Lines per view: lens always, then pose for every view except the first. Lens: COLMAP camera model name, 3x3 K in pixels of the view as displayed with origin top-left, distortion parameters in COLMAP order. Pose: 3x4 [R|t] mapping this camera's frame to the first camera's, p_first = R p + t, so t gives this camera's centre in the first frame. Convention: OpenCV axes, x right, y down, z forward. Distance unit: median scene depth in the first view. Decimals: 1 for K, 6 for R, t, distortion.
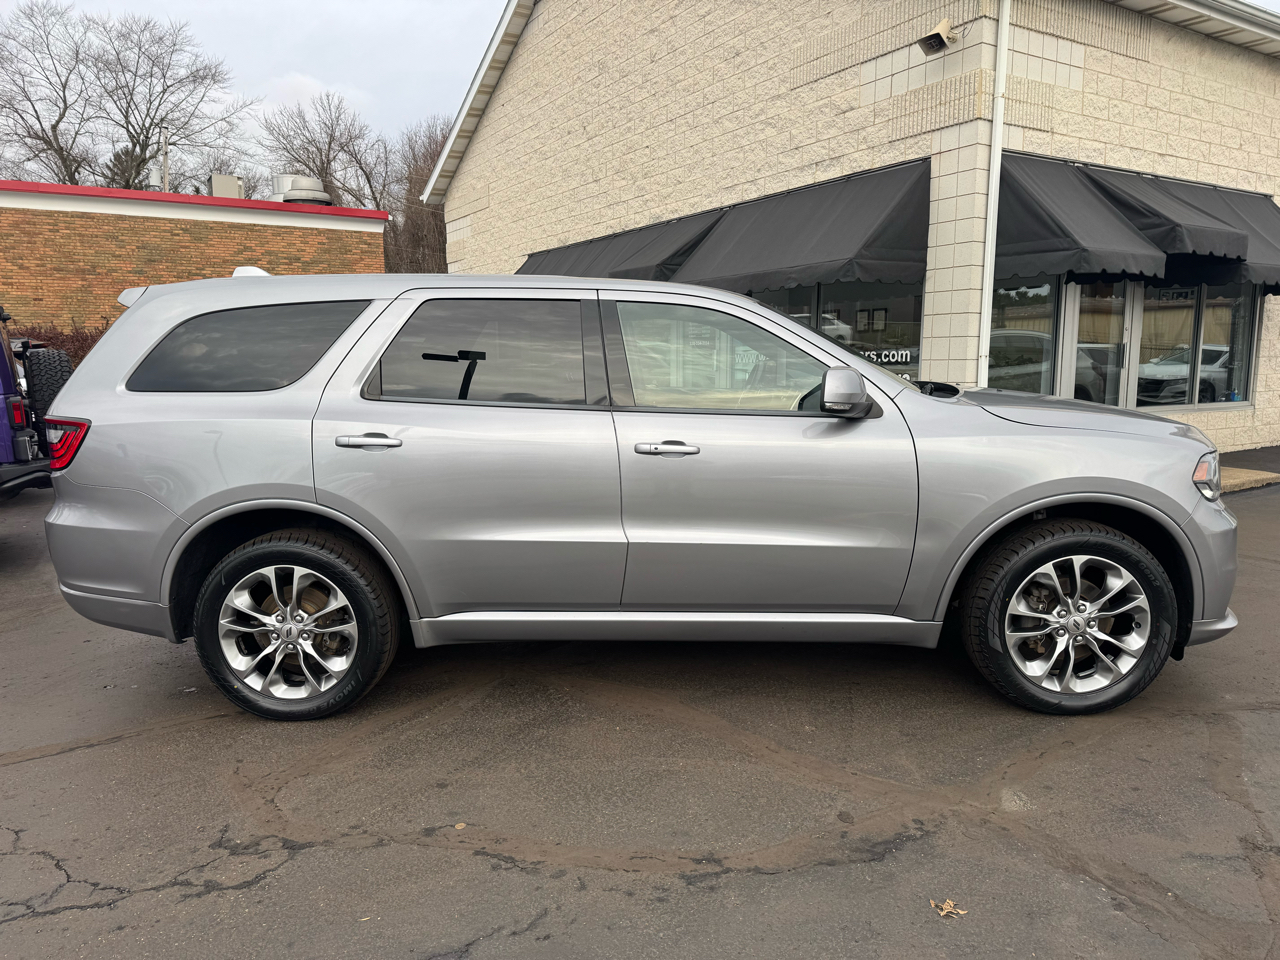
lens RADIAL K [[894.9, 0, 631.4], [0, 894.9, 483.5], [0, 0, 1]] dist [0.047053, -0.058453]
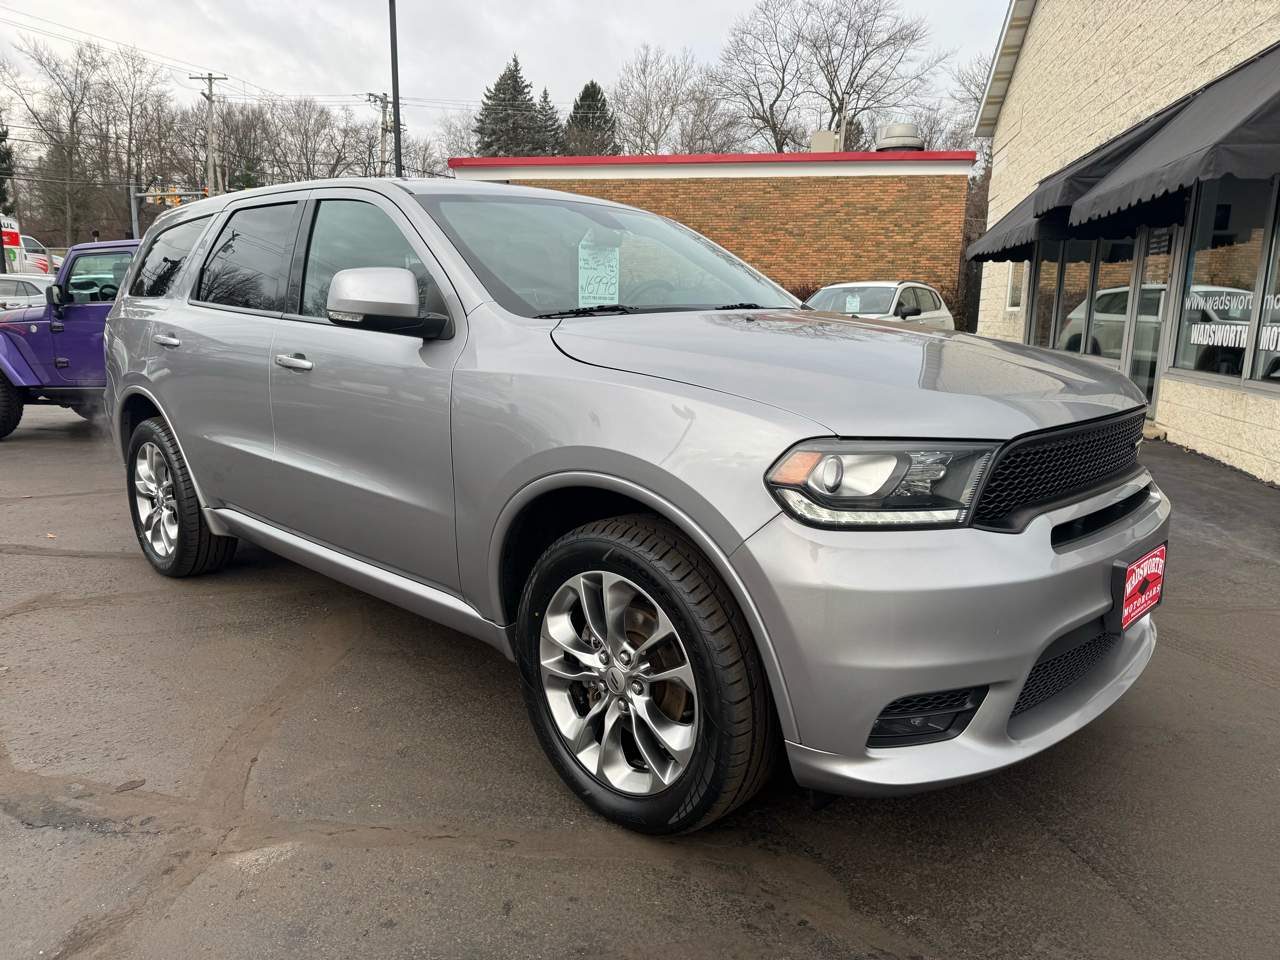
lens RADIAL K [[927.0, 0, 638.1], [0, 927.0, 462.3], [0, 0, 1]] dist [-0.002444, -0.006581]
pose [[0.731525, 0.125139, -0.670232, 0.128594], [-0.114793, 0.991585, 0.059847, -0.004904], [0.672082, 0.033158, 0.739734, 0.074693]]
